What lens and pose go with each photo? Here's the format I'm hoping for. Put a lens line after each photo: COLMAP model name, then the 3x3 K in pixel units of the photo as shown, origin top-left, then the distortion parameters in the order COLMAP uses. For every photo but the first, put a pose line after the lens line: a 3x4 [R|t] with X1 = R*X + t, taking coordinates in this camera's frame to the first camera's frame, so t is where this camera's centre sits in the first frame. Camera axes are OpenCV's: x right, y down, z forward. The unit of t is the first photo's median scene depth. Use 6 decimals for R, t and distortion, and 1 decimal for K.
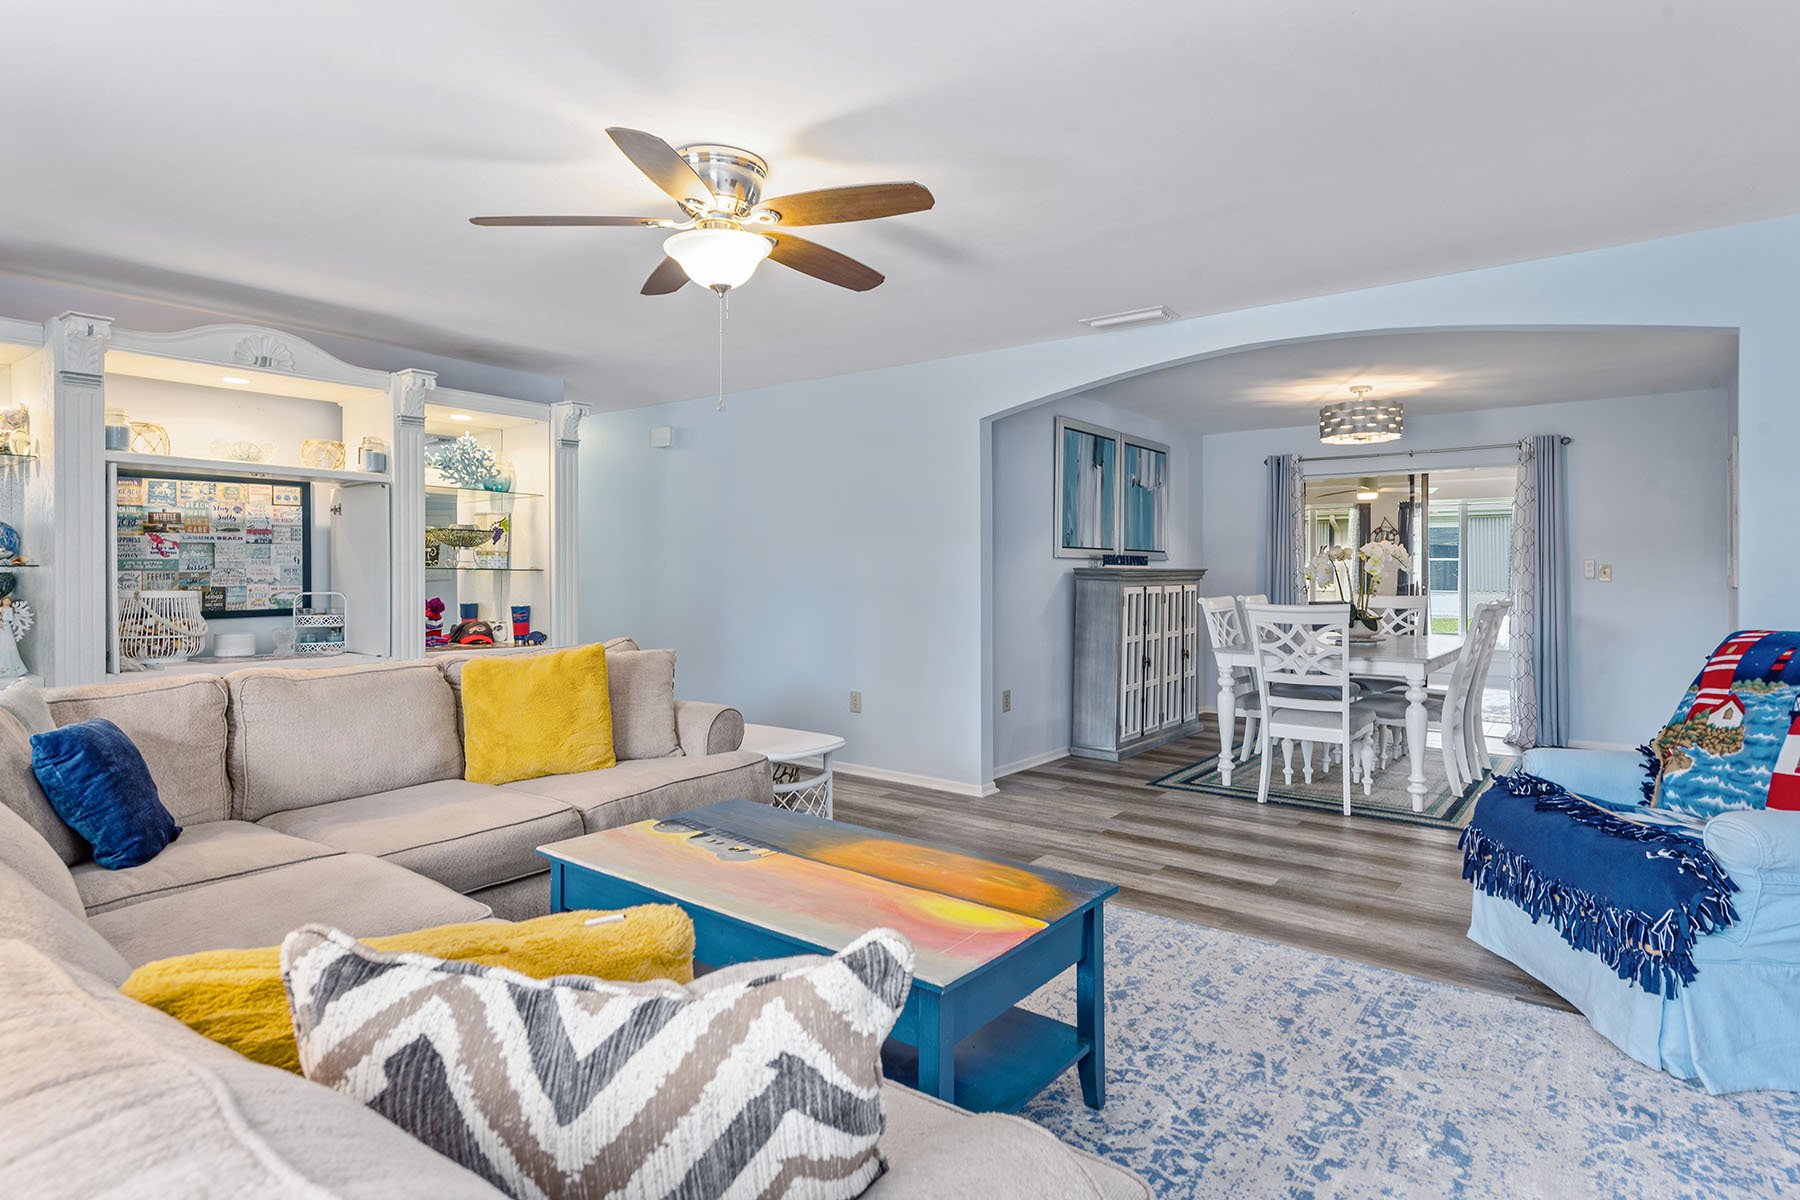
lens RADIAL K [[941.3, 0, 899.7], [0, 941.3, 570.1], [0, 0, 1]] dist [0.003827, 0.000098]
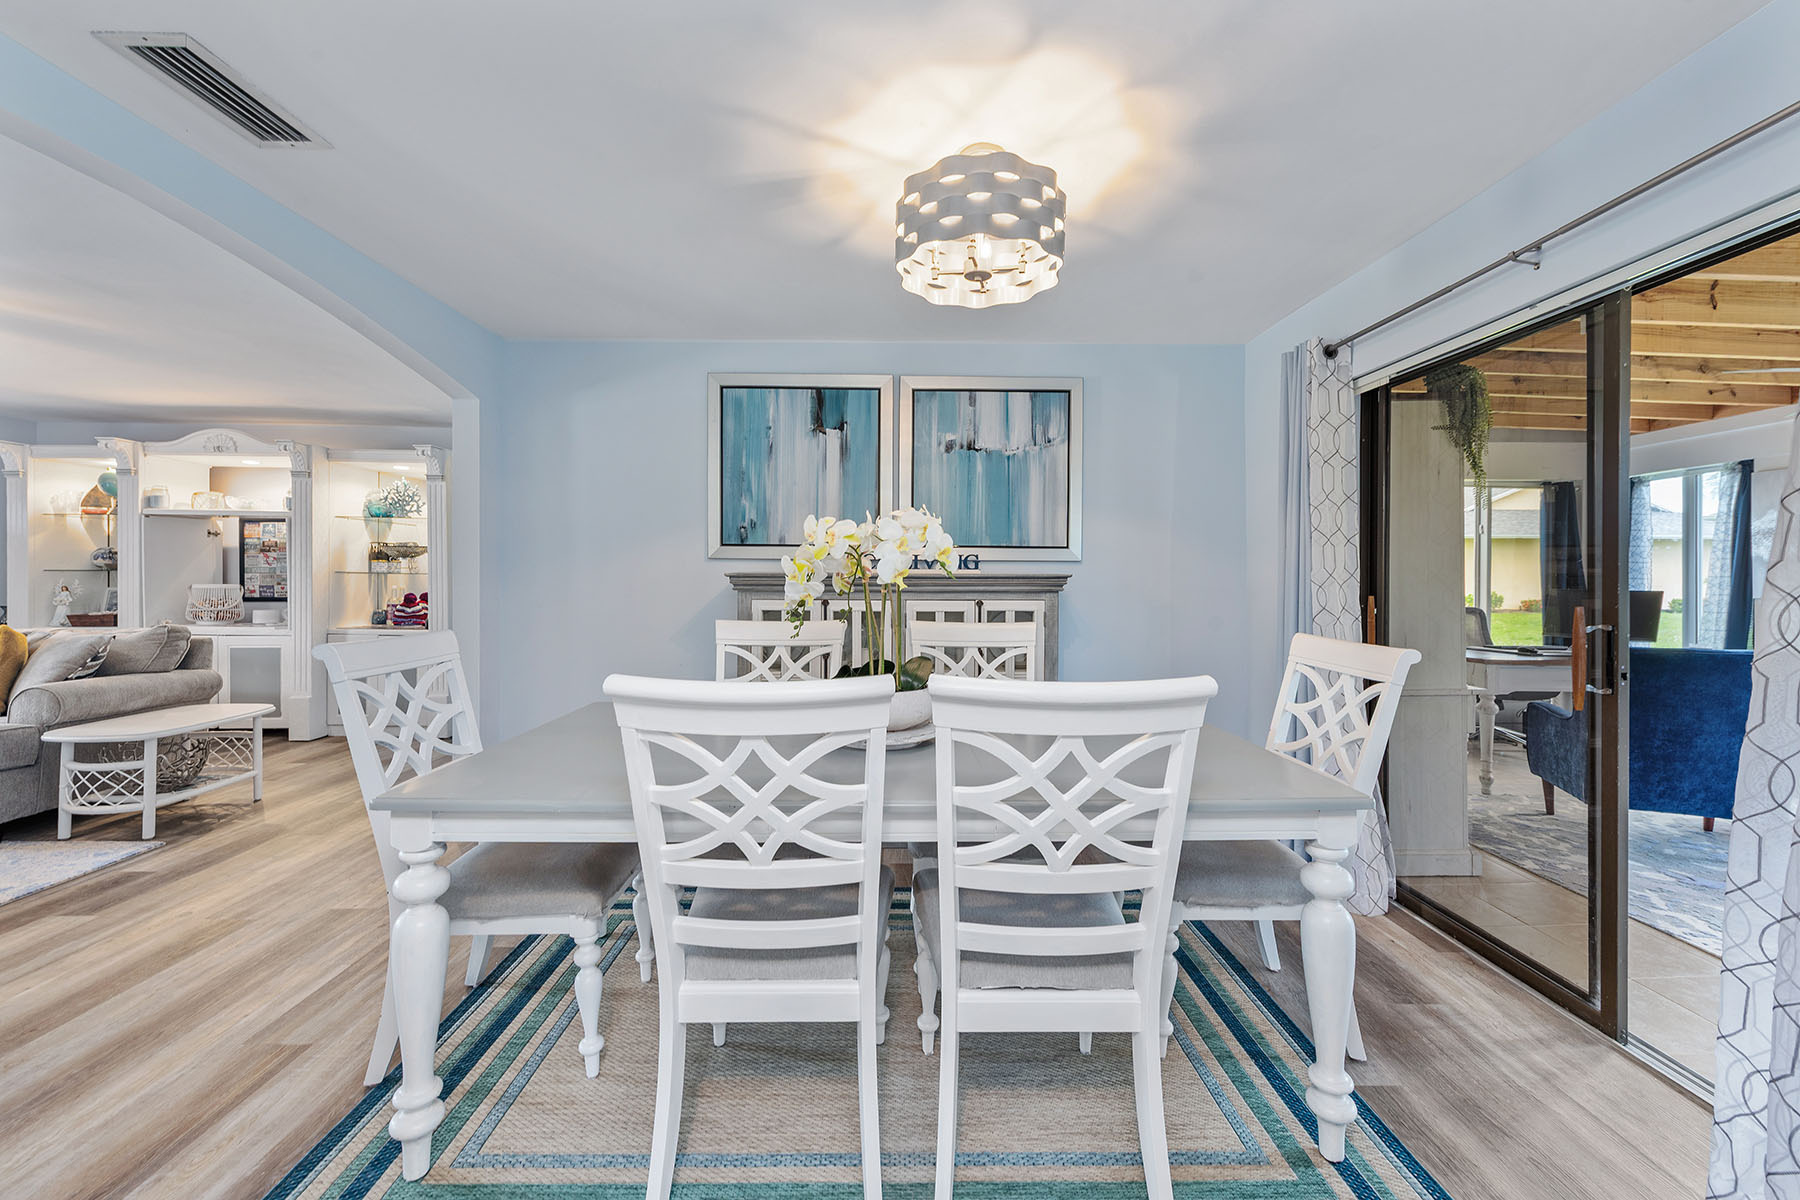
lens RADIAL K [[777.2, 0, 900.0], [0, 777.2, 600.0], [0, 0, 1]] dist [-0.029852, -0.000119]
pose [[0.643322, 0.027331, -0.765107, 1.642757], [-0.003987, 0.999469, 0.032351, -0.003210], [0.765585, -0.017762, 0.643089, 1.582740]]
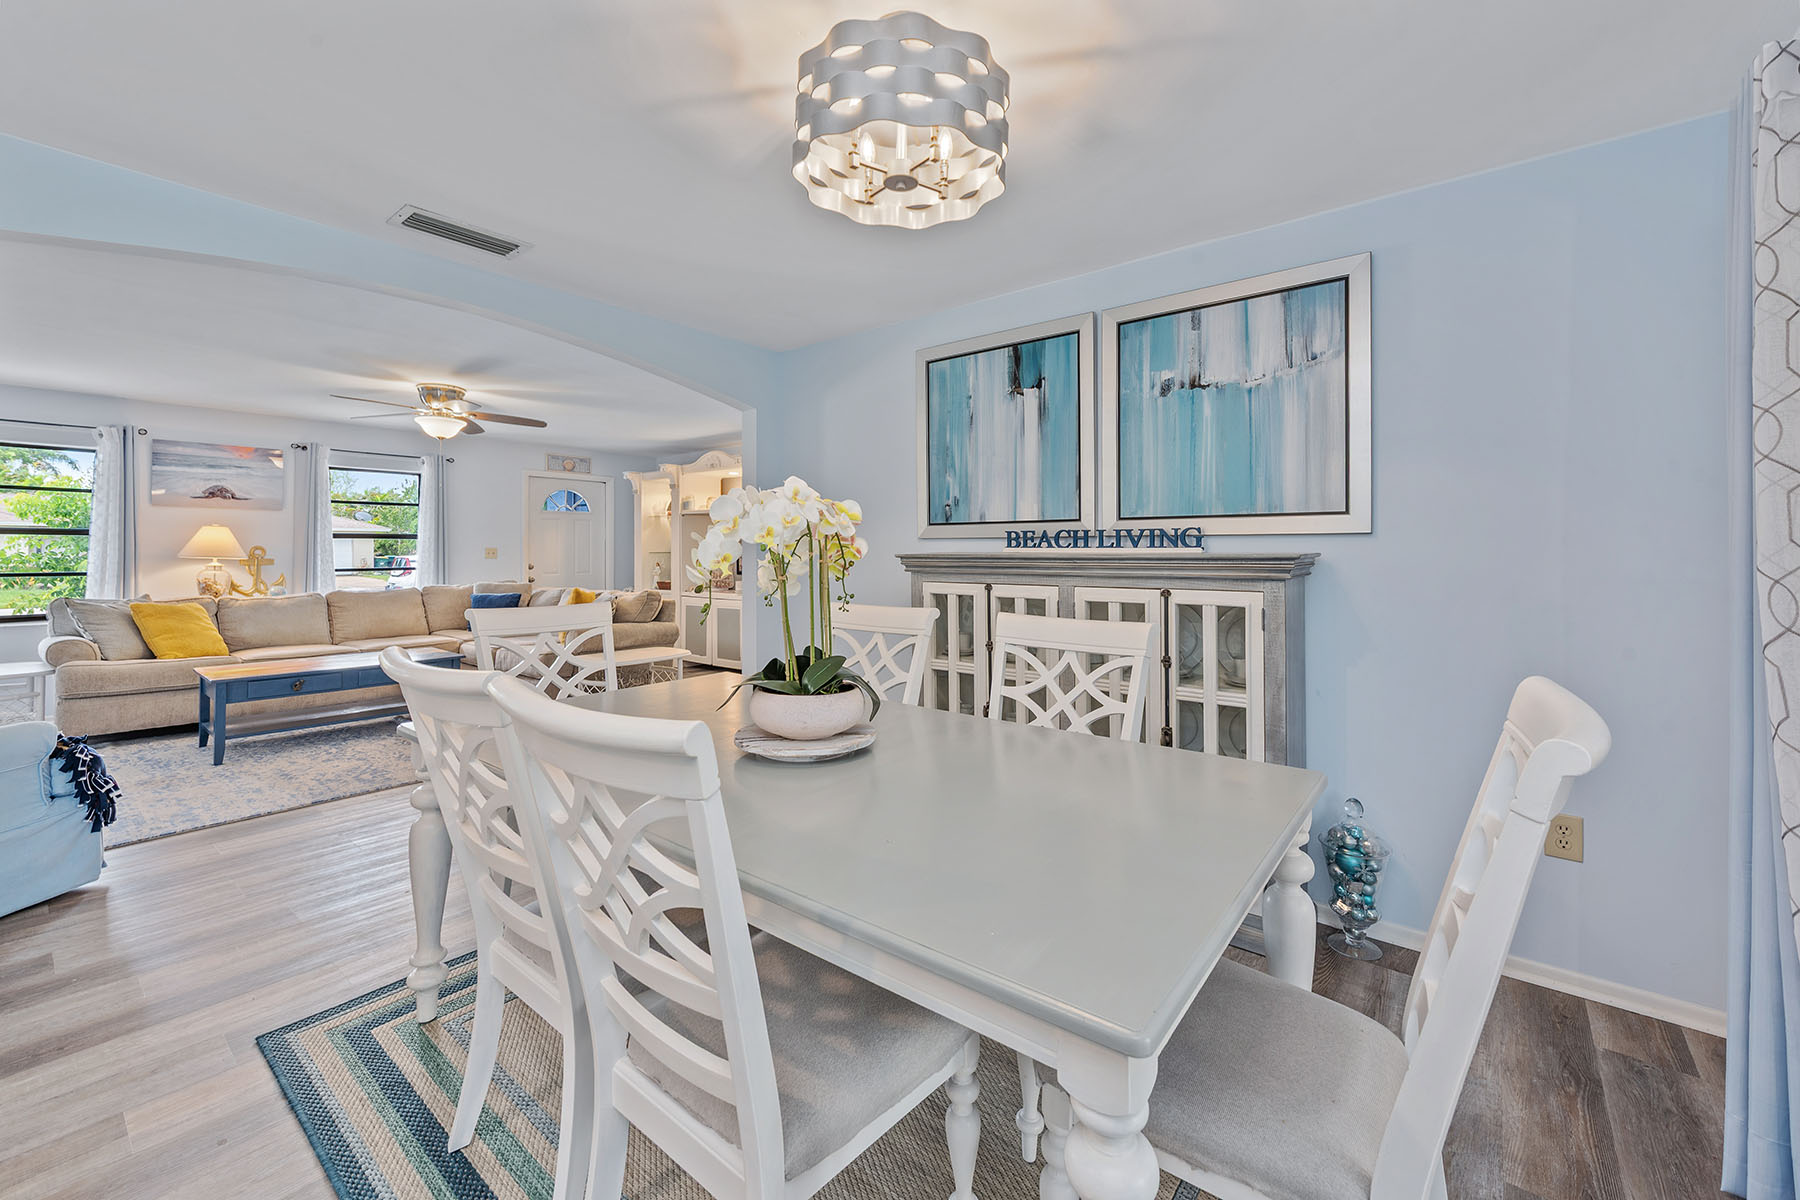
lens RADIAL K [[727.0, 0, 899.4], [0, 727.0, 562.7], [0, 0, 1]] dist [-0.001832, -0.000124]
pose [[-0.010171, 0.010088, -0.999897, 1.636927], [-0.002106, 0.999947, 0.010110, -0.001676], [0.999946, 0.002209, -0.010149, 2.189549]]
